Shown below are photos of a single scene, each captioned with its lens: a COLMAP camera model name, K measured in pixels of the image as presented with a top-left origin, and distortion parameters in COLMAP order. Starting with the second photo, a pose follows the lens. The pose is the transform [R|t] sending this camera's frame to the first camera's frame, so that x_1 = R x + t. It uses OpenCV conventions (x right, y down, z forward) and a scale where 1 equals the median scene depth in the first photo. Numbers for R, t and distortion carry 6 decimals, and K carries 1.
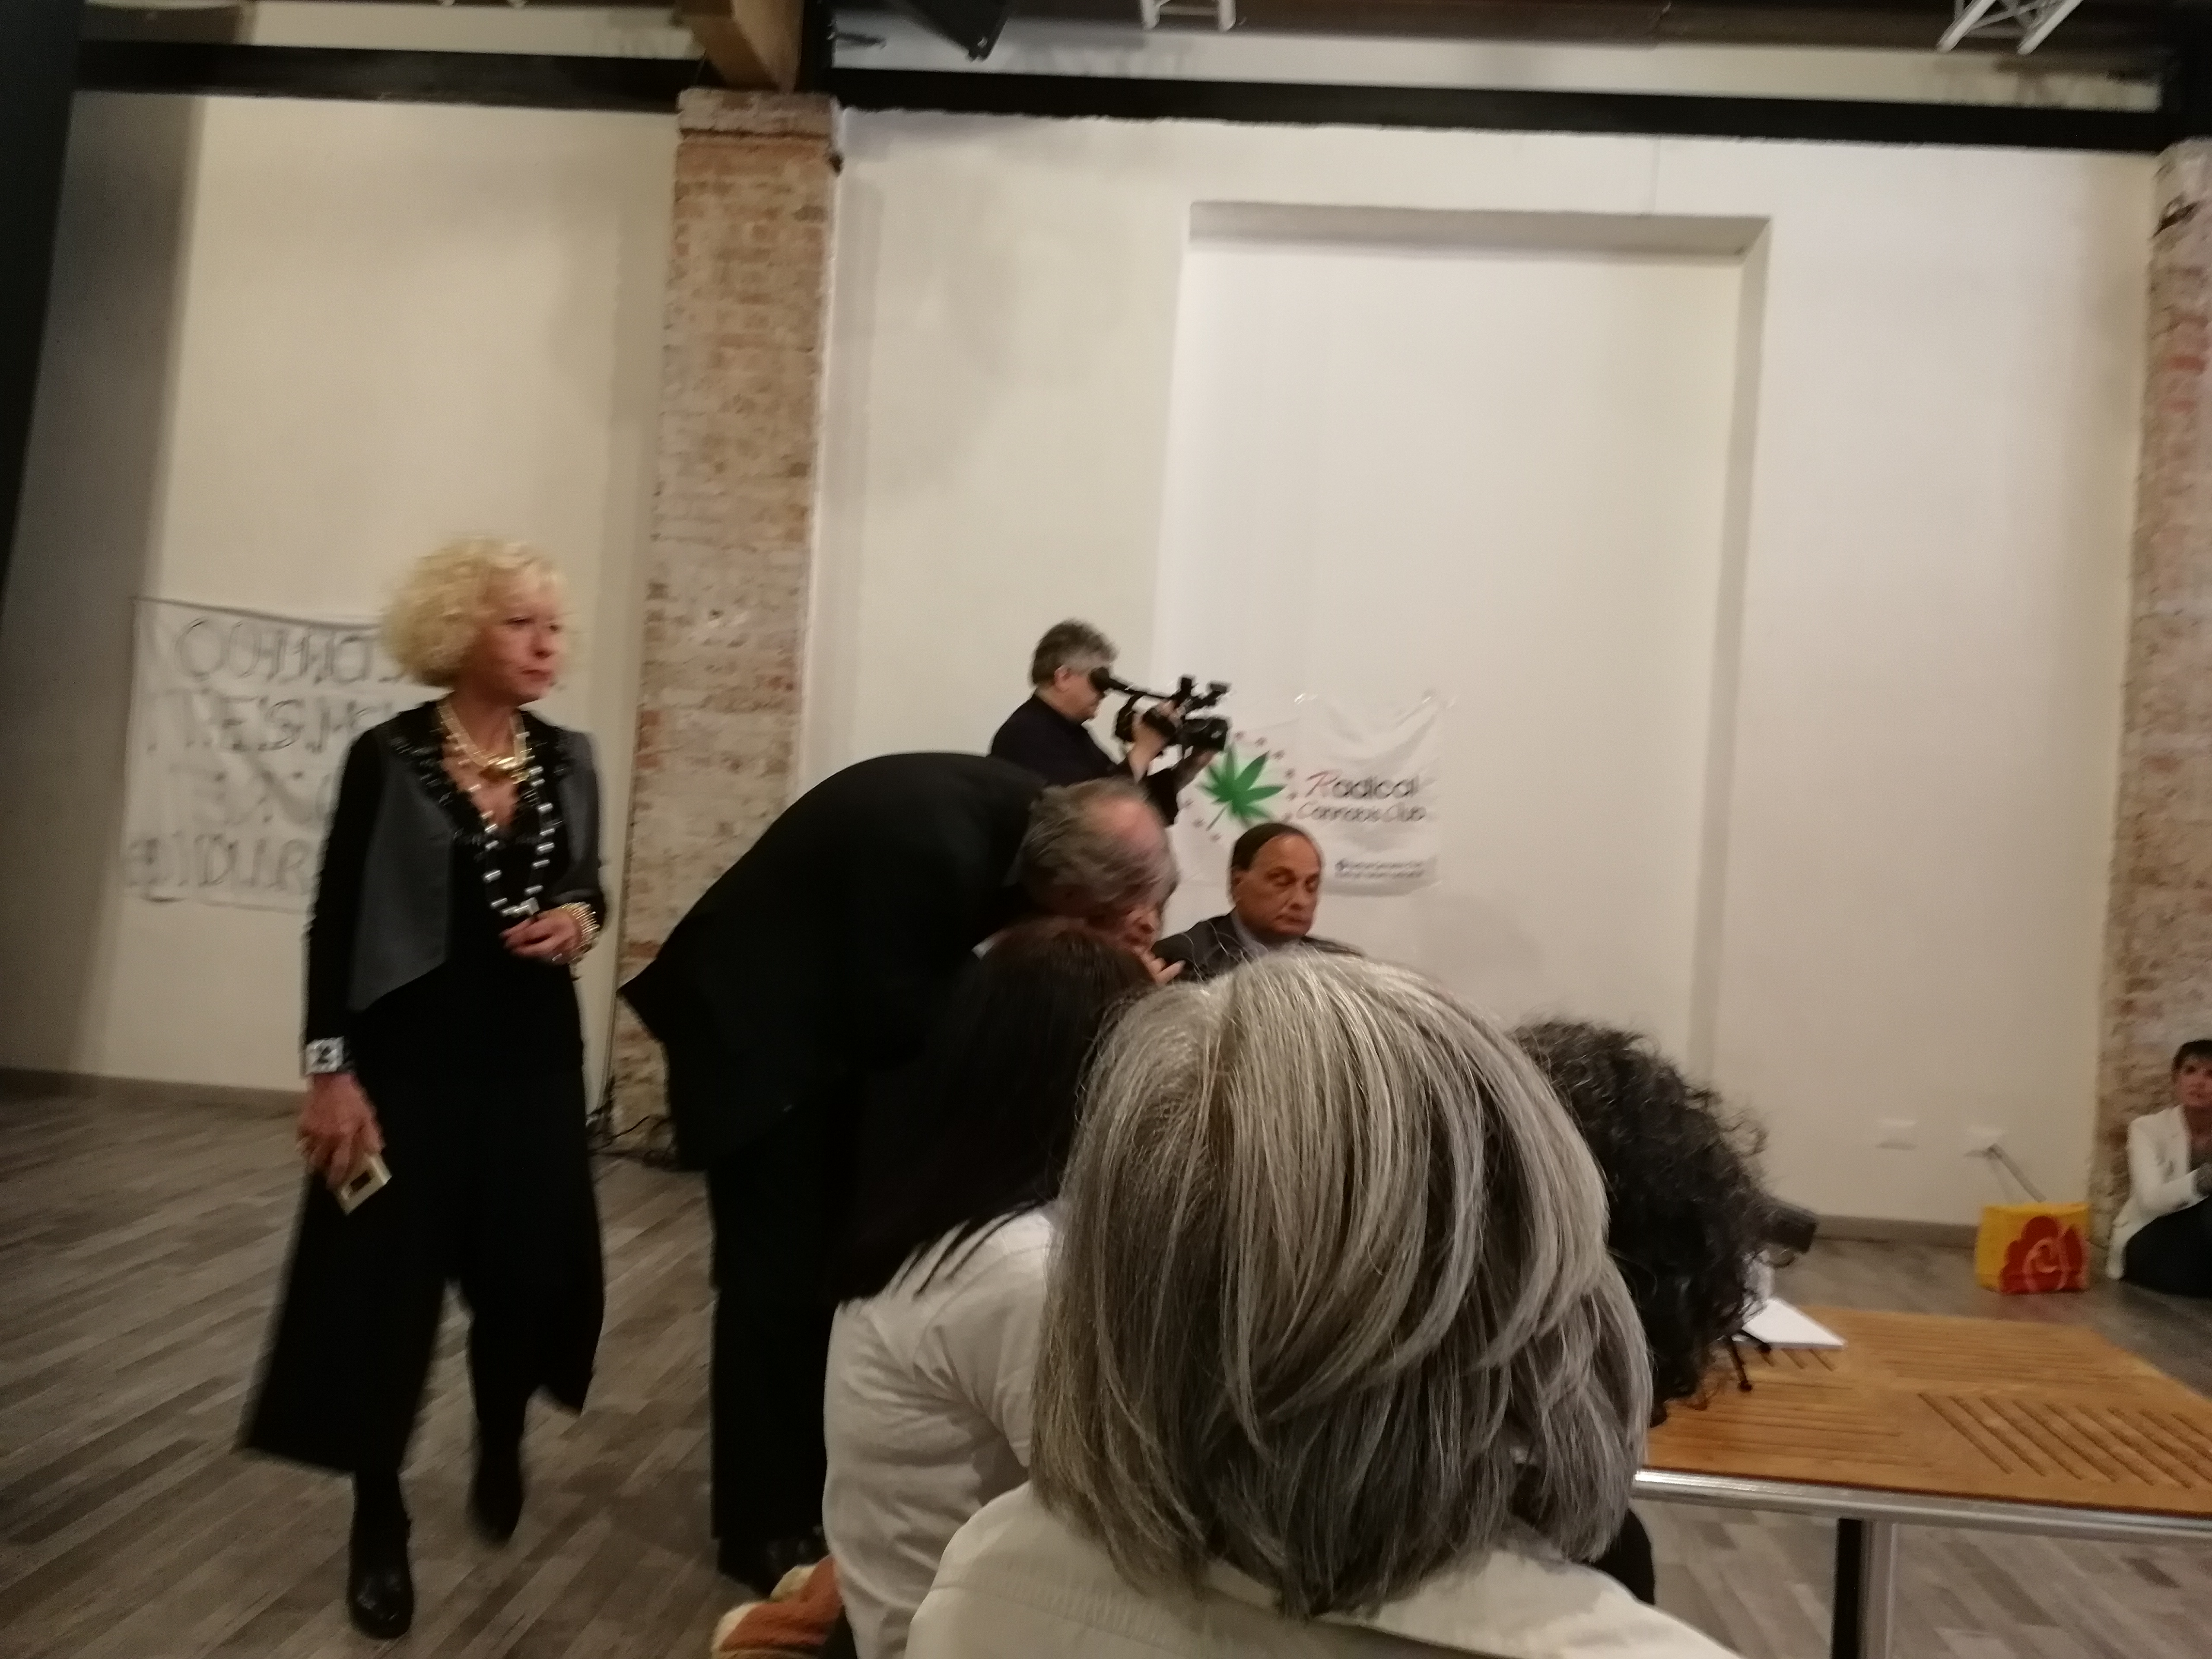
lens RADIAL K [[1790.1, 0, 1108.3], [0, 1790.1, 834.1], [0, 0, 1]] dist [0.032597, -0.060198]
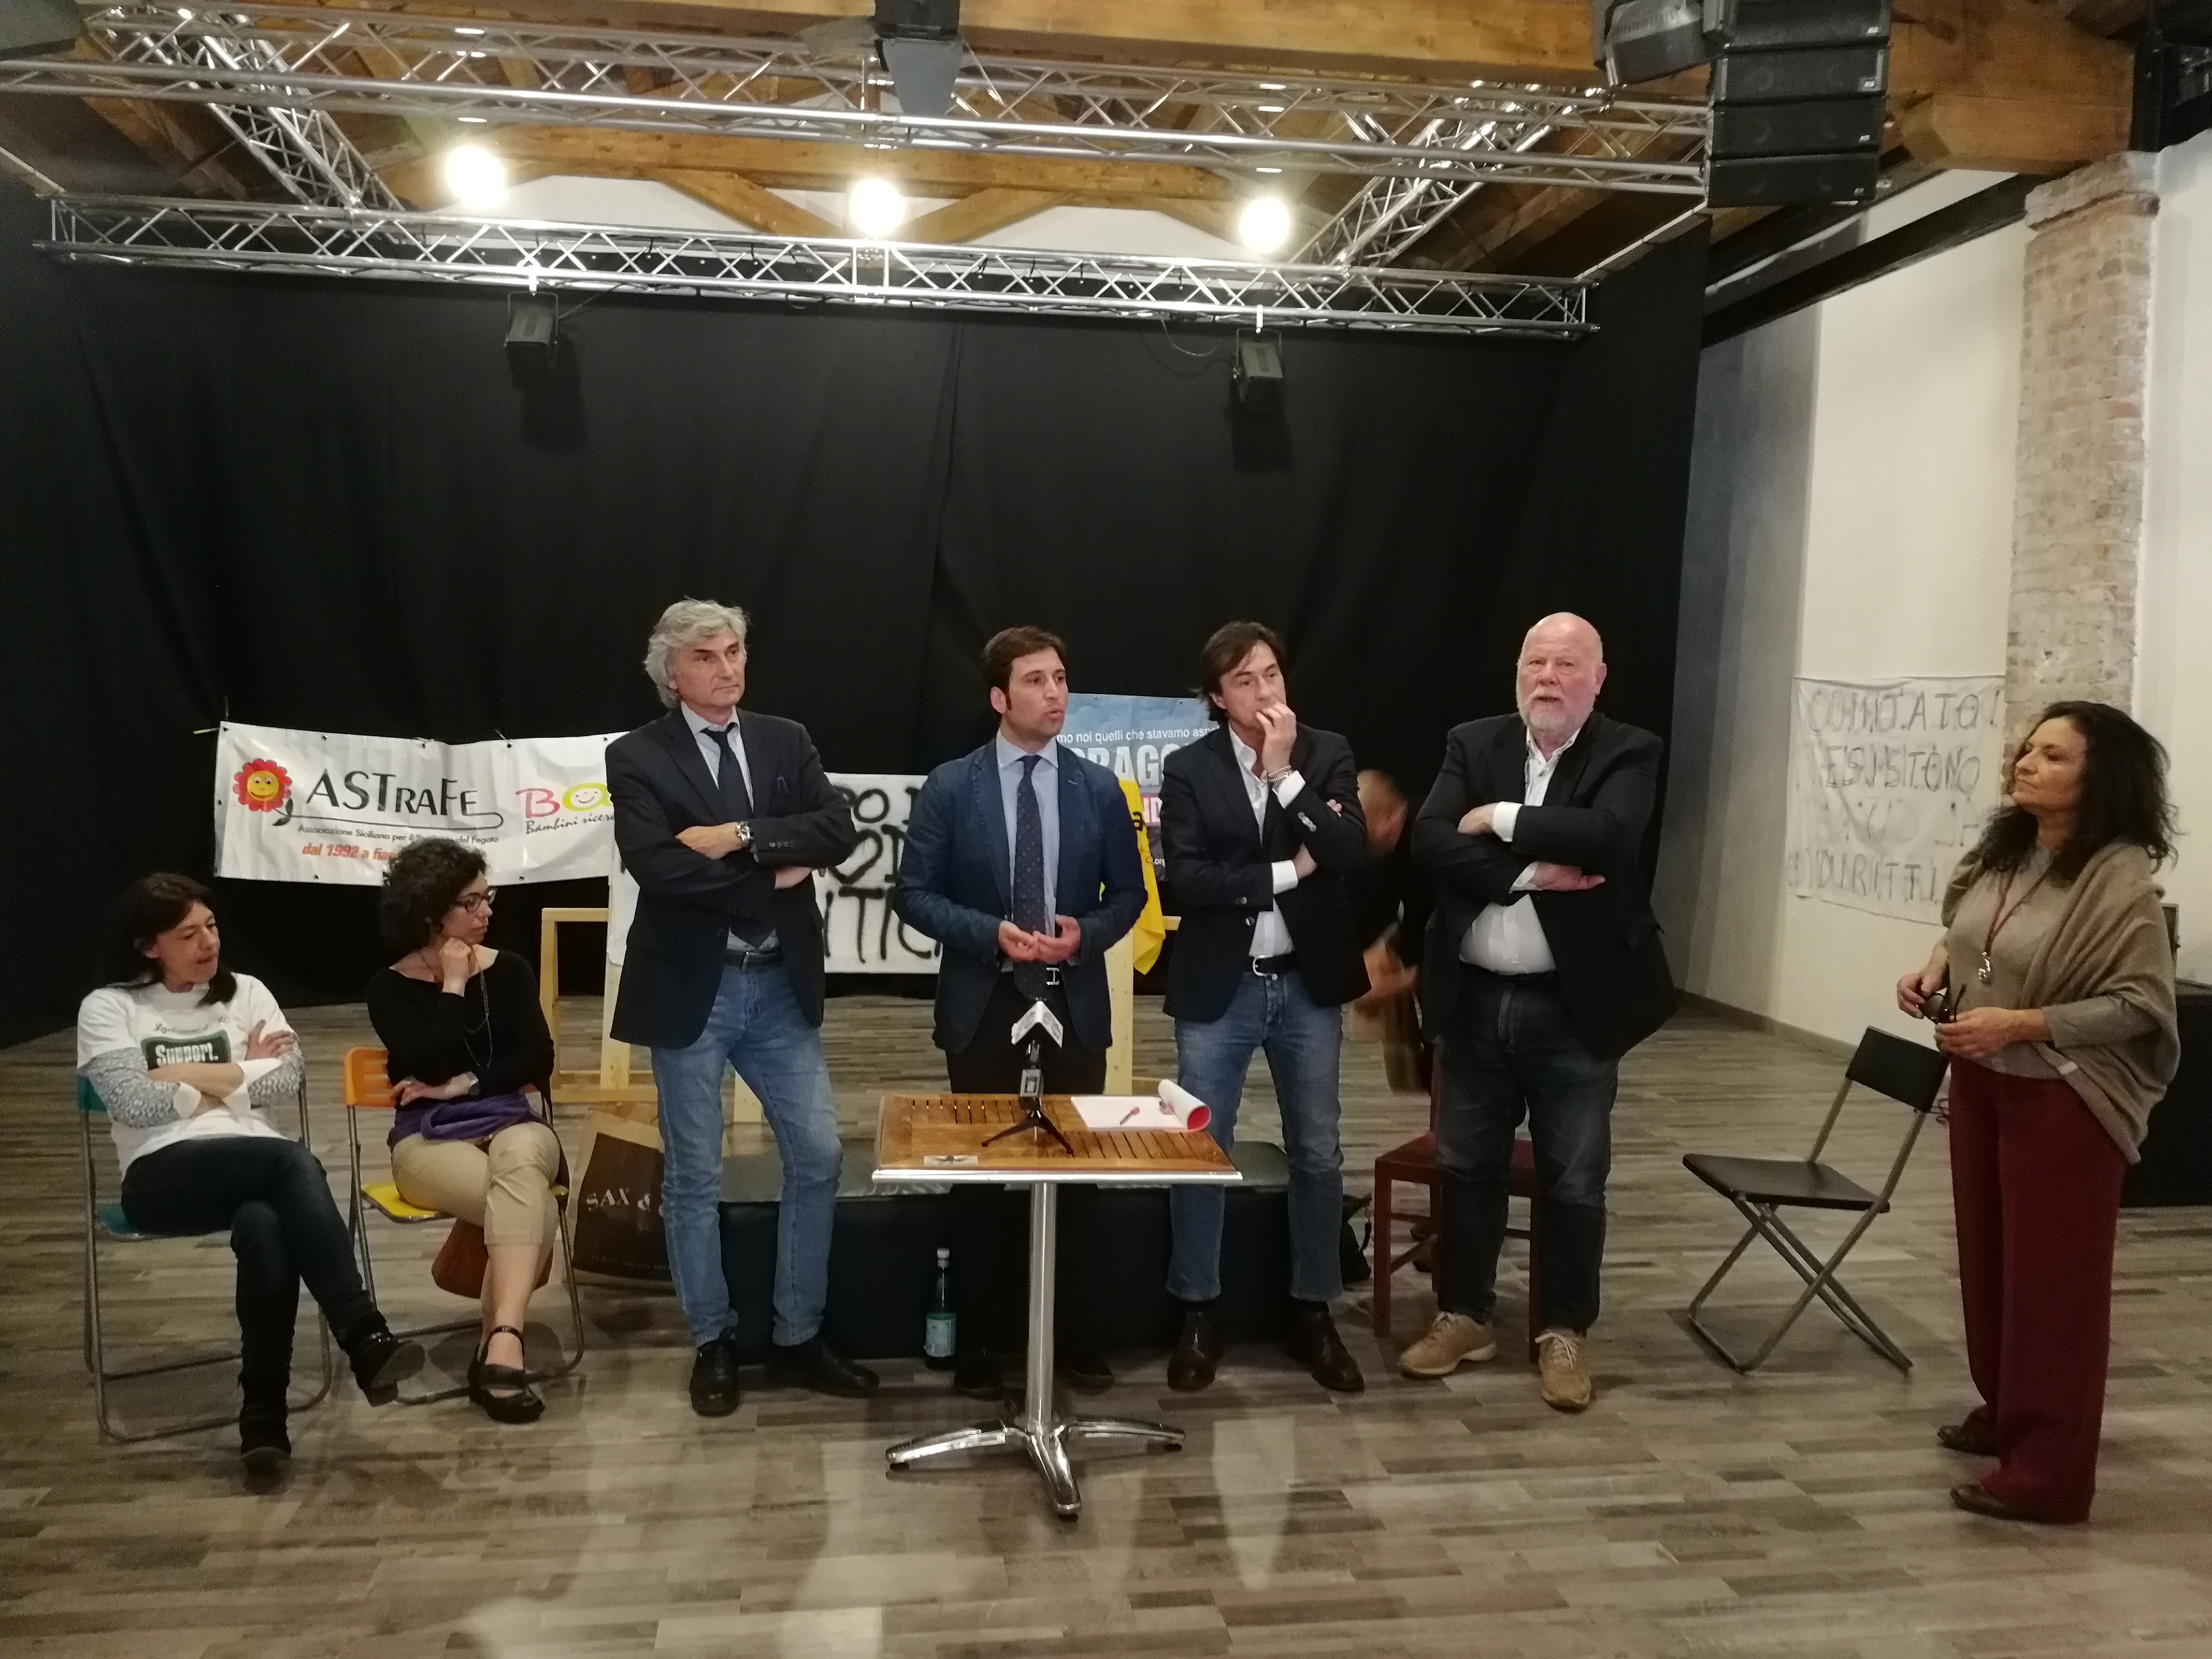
lens RADIAL K [[1790.1, 0, 1098.4], [0, 1790.1, 824.9], [0, 0, 1]] dist [0.032597, -0.060198]
pose [[0.224637, -0.006505, -0.974421, 0.728200], [0.001847, 0.999979, -0.006250, -0.011247], [0.974441, -0.000395, 0.224644, 0.177679]]
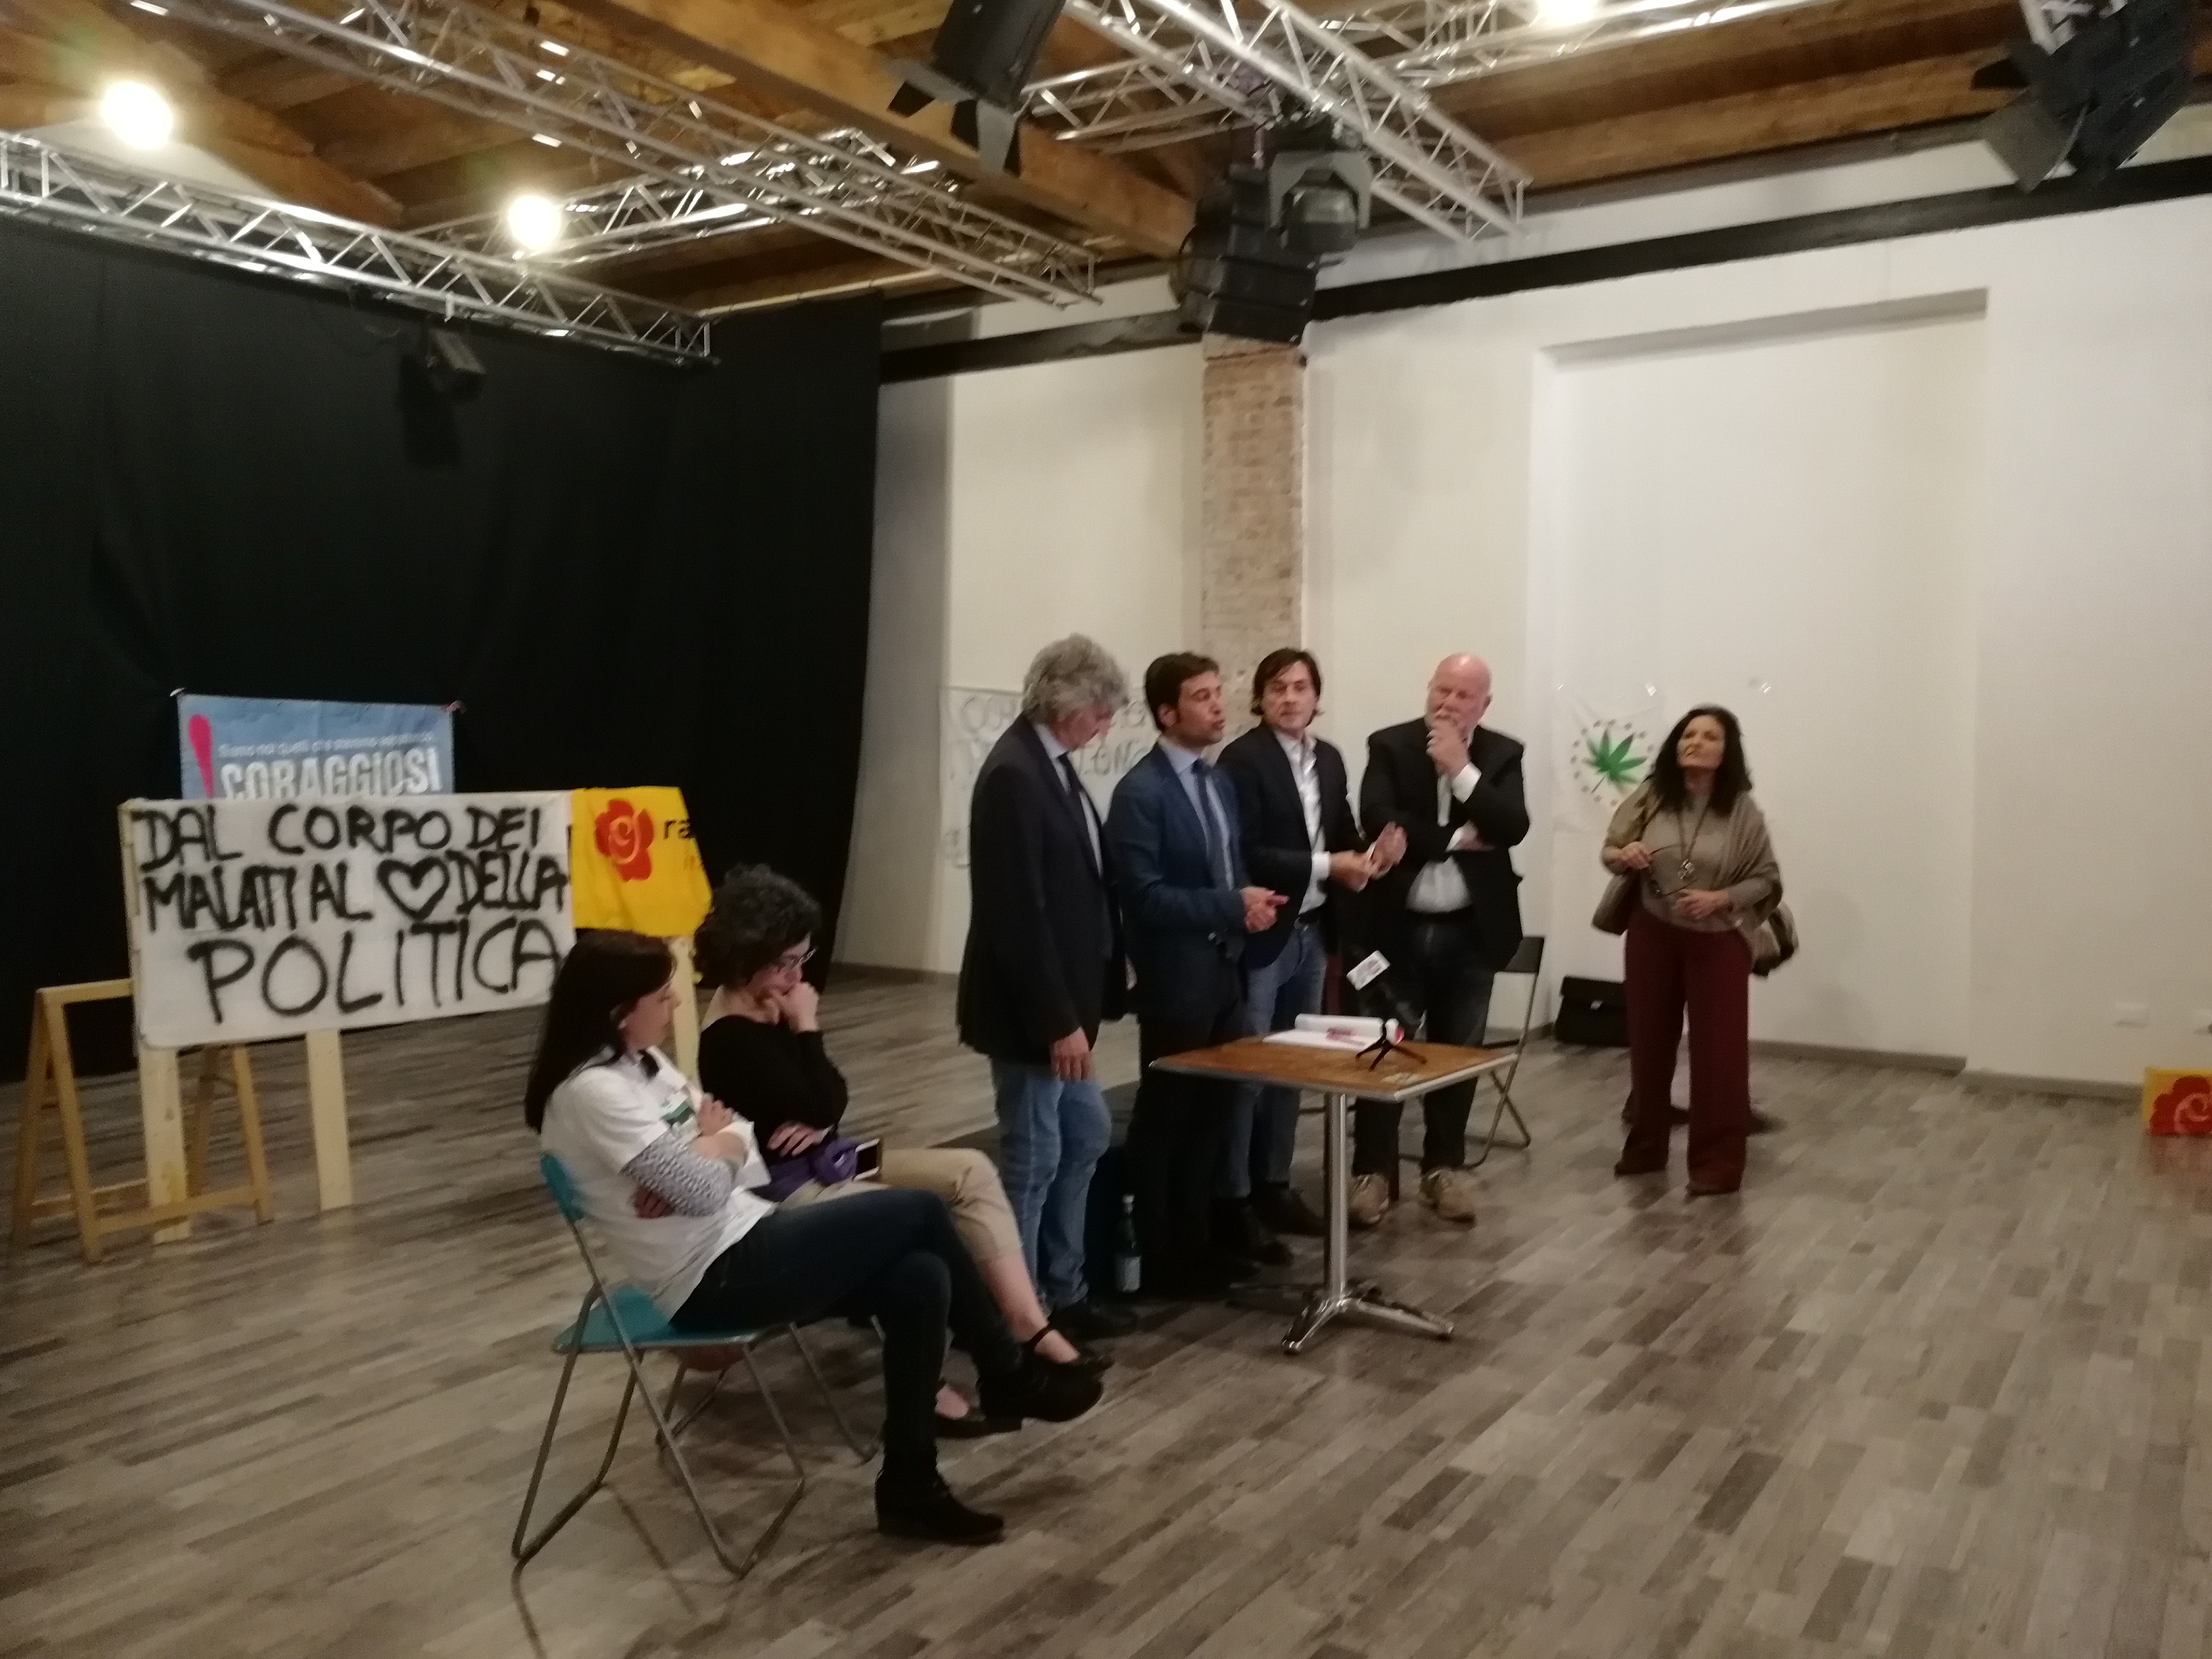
lens RADIAL K [[1790.1, 0, 1115.1], [0, 1790.1, 846.1], [0, 0, 1]] dist [0.032597, -0.060198]
pose [[0.875311, -0.036227, -0.482201, 0.420537], [0.060238, 0.997591, 0.034399, -0.033164], [0.479793, -0.059156, 0.875385, -0.406284]]
